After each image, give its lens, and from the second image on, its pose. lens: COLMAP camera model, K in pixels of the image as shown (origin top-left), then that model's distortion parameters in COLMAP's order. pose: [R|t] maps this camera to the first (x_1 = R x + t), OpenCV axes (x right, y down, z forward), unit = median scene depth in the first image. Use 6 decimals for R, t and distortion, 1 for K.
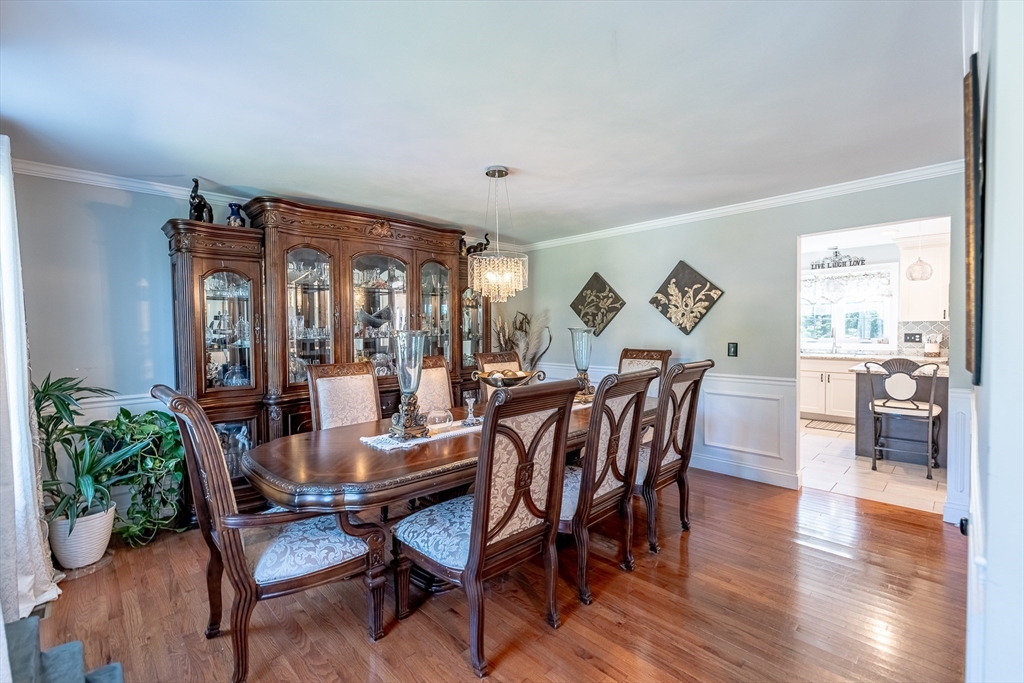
lens RADIAL K [[445.4, 0, 509.3], [0, 445.4, 341.5], [0, 0, 1]] dist [0.003214, -0.001156]
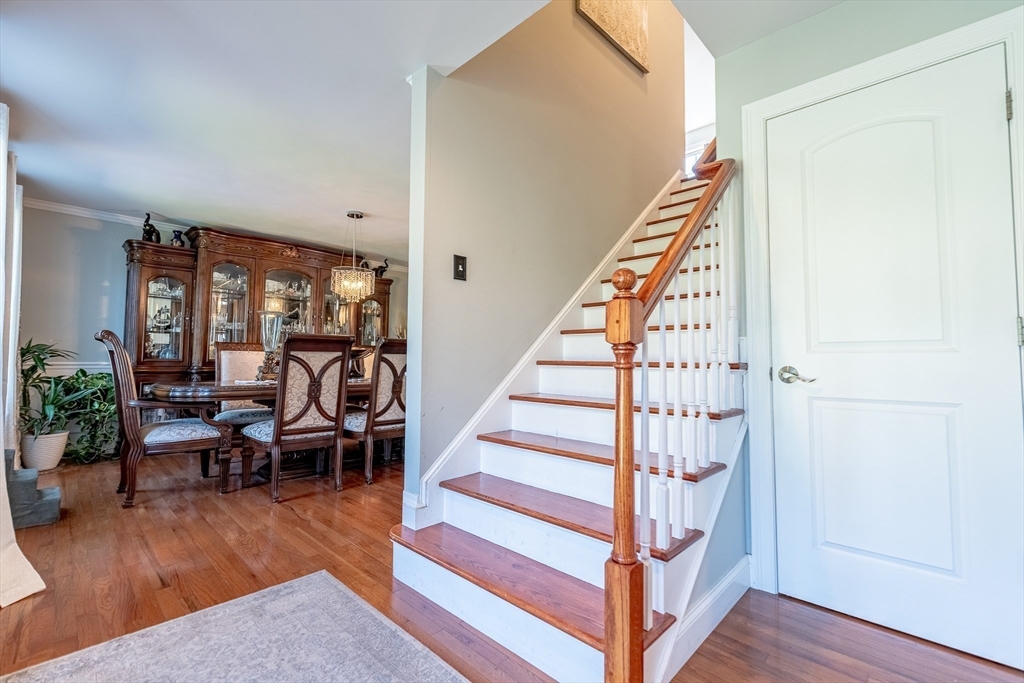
lens RADIAL K [[445.4, 0, 514.5], [0, 445.4, 340.5], [0, 0, 1]] dist [0.003214, -0.001156]
pose [[0.999340, 0.021932, 0.028944, 0.461592], [-0.019580, 0.996669, -0.079171, 0.142834], [-0.030584, 0.078552, 0.996441, -0.458097]]
